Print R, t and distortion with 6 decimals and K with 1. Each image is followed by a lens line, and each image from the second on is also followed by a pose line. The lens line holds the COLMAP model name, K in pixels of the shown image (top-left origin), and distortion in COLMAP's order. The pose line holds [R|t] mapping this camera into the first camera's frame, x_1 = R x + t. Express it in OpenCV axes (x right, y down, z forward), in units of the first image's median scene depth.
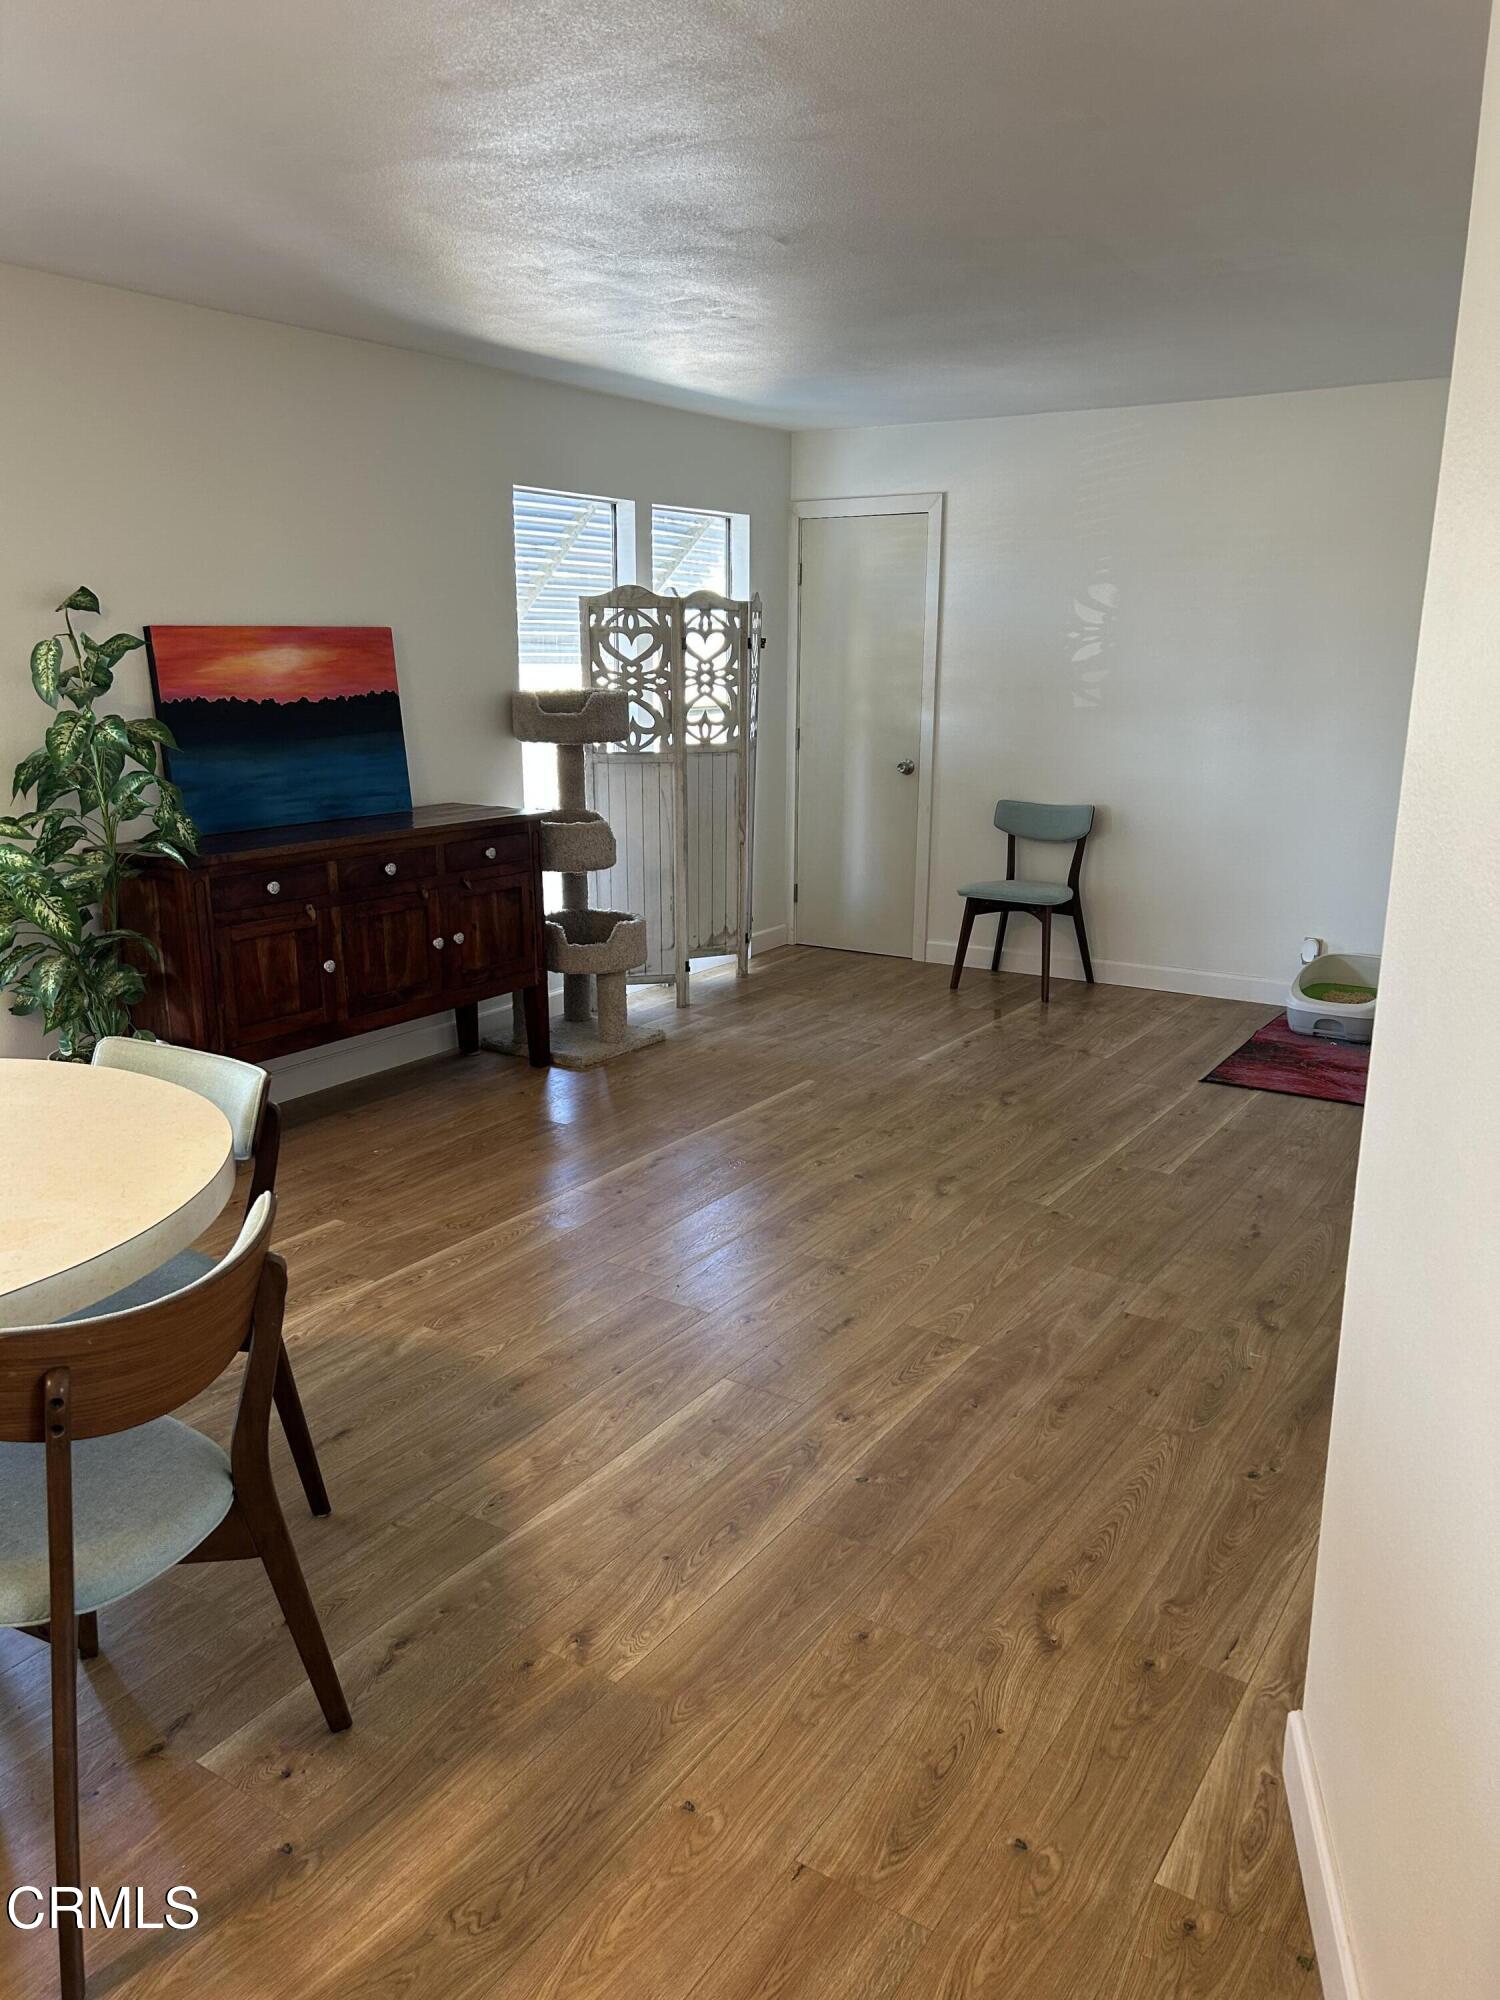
lens RADIAL K [[1497.6, 0, 754.8], [0, 1497.6, 1006.8], [0, 0, 1]] dist [0.001429, -0.003478]
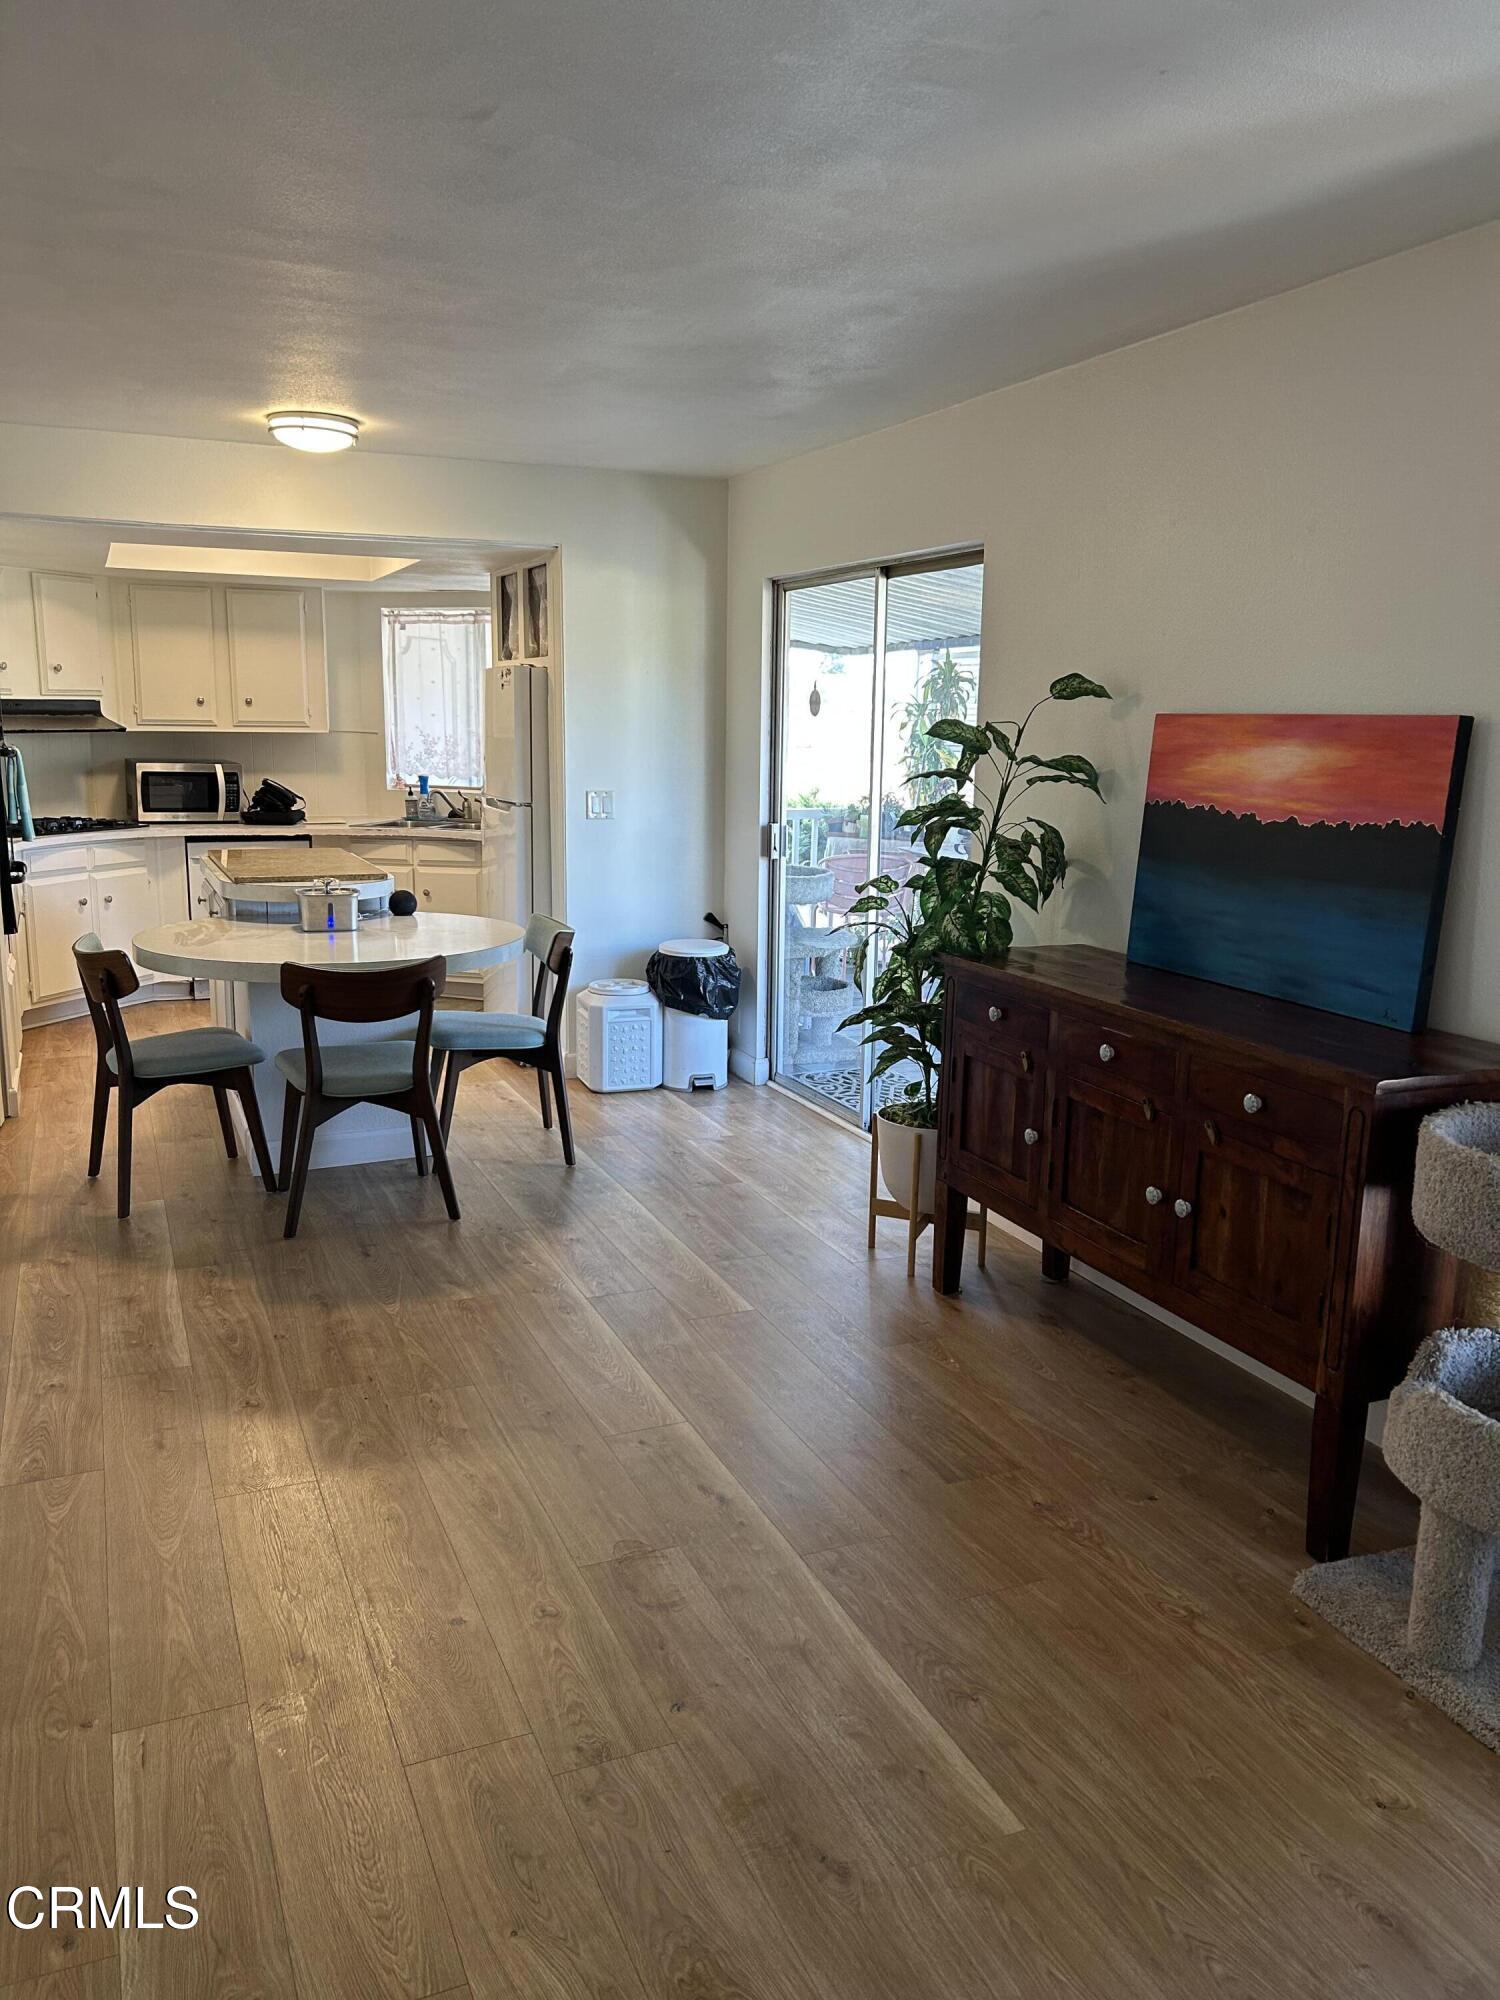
lens RADIAL K [[1481.6, 0, 759.4], [0, 1481.6, 989.1], [0, 0, 1]] dist [0.139479, -0.309560]
pose [[-0.553660, 0.135964, -0.821568, 0.432313], [-0.219656, 0.927796, 0.301572, -0.304640], [0.803250, 0.347431, -0.483818, 1.235382]]
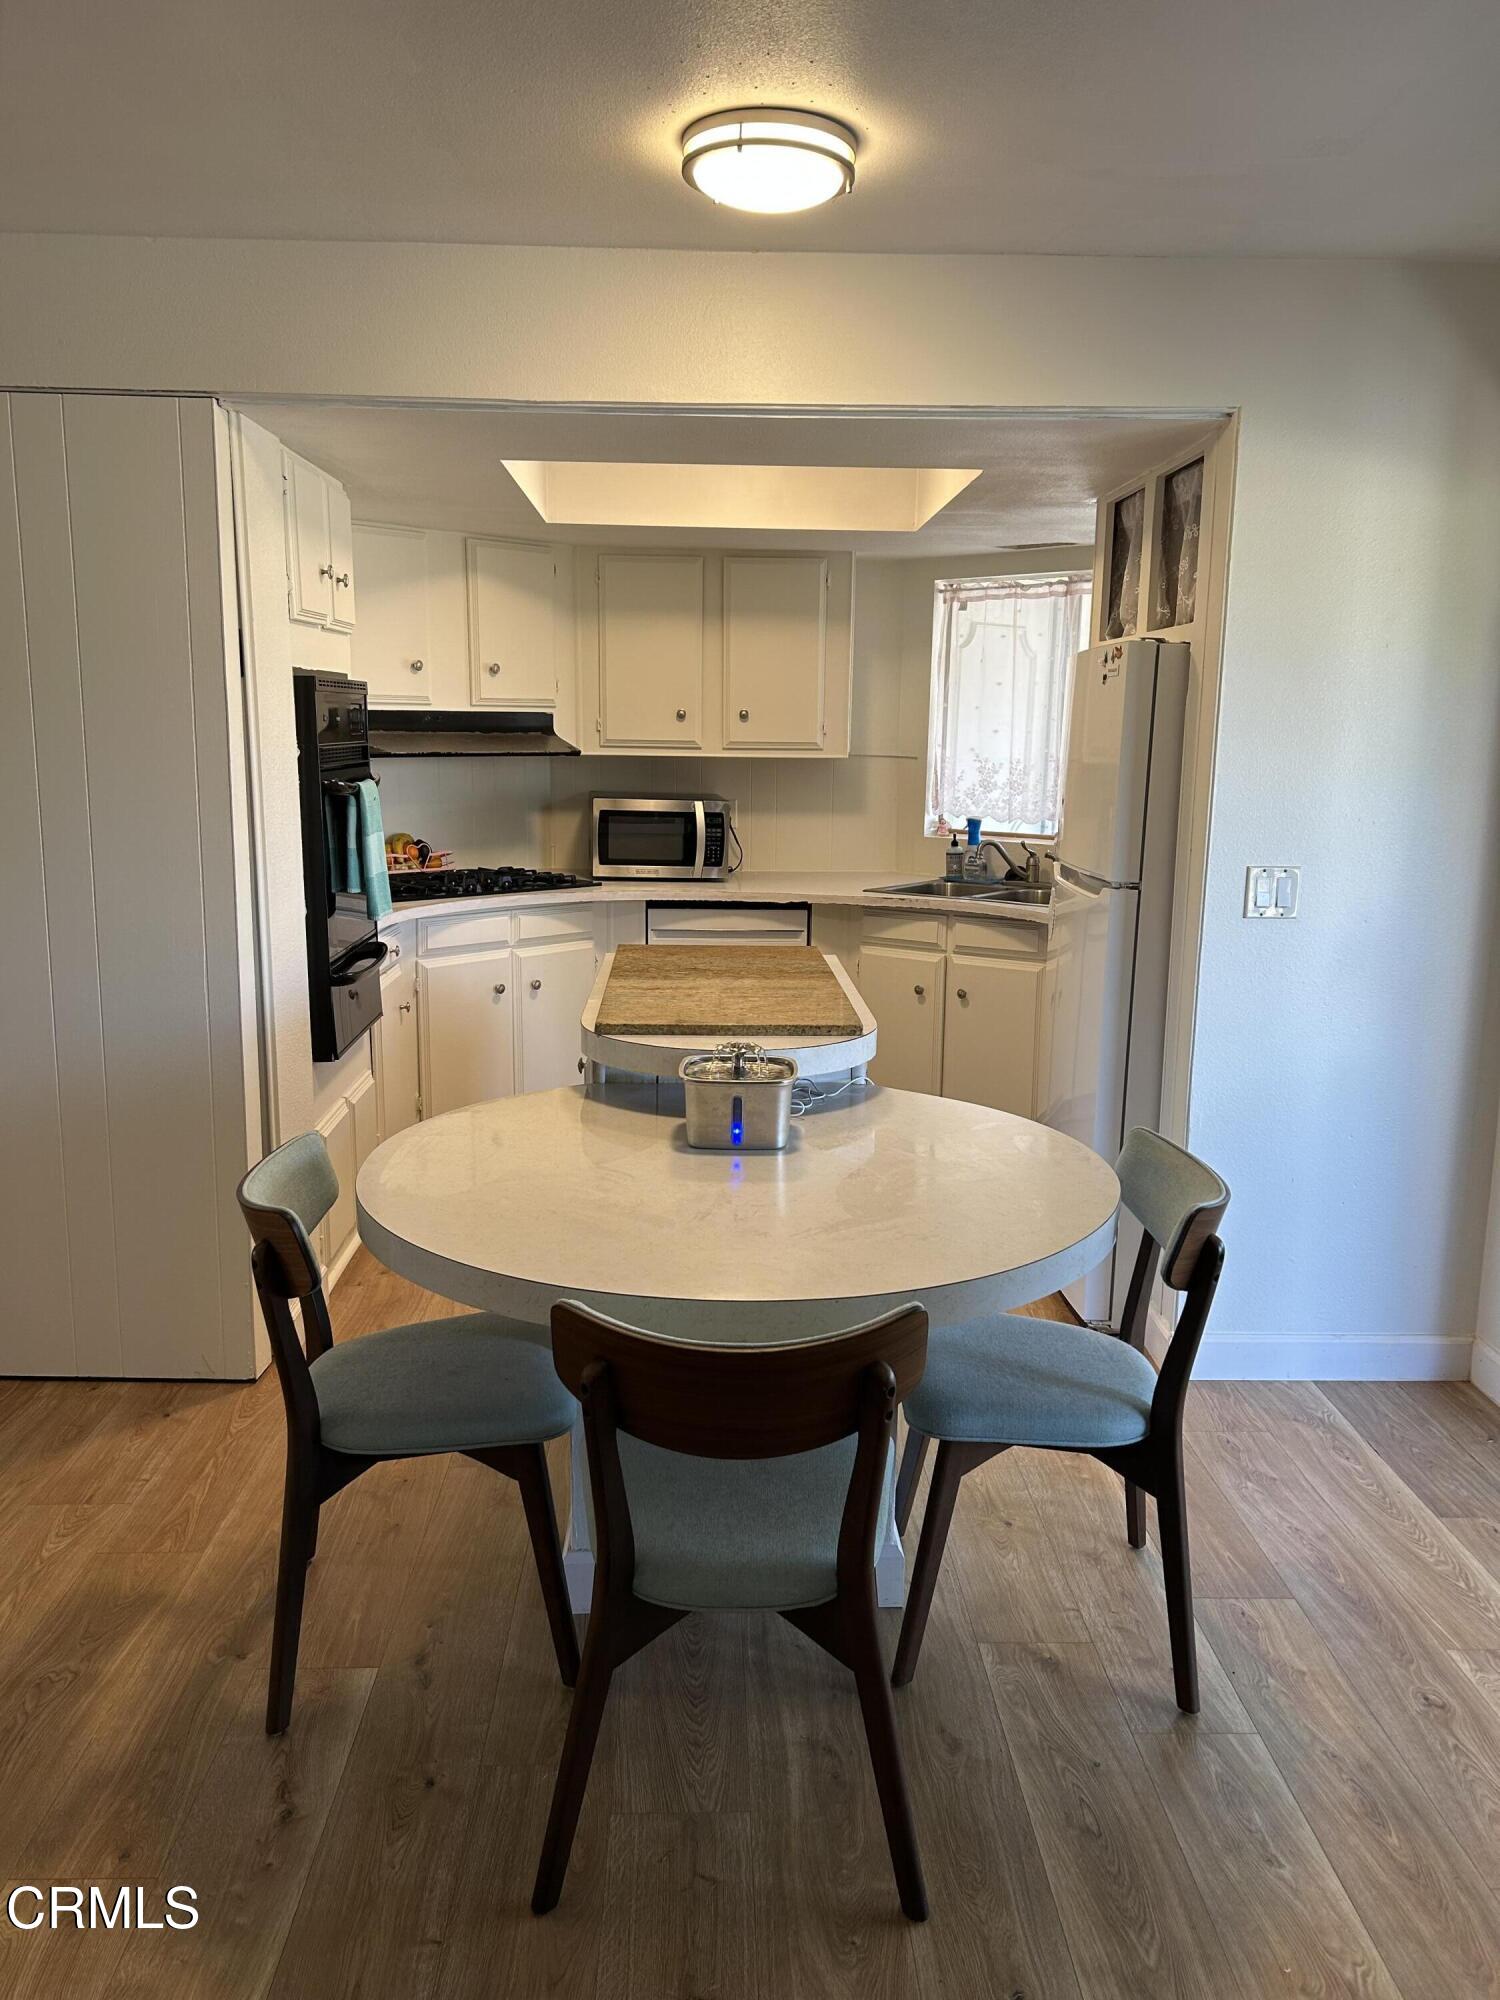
lens RADIAL K [[1518.3, 0, 737.1], [0, 1518.3, 1002.6], [0, 0, 1]] dist [0.065486, -0.061701]
pose [[-0.829680, 0.082543, -0.552103, 0.004643], [-0.154238, 0.916613, 0.368824, -0.204727], [0.536509, 0.391161, -0.747764, 0.838583]]
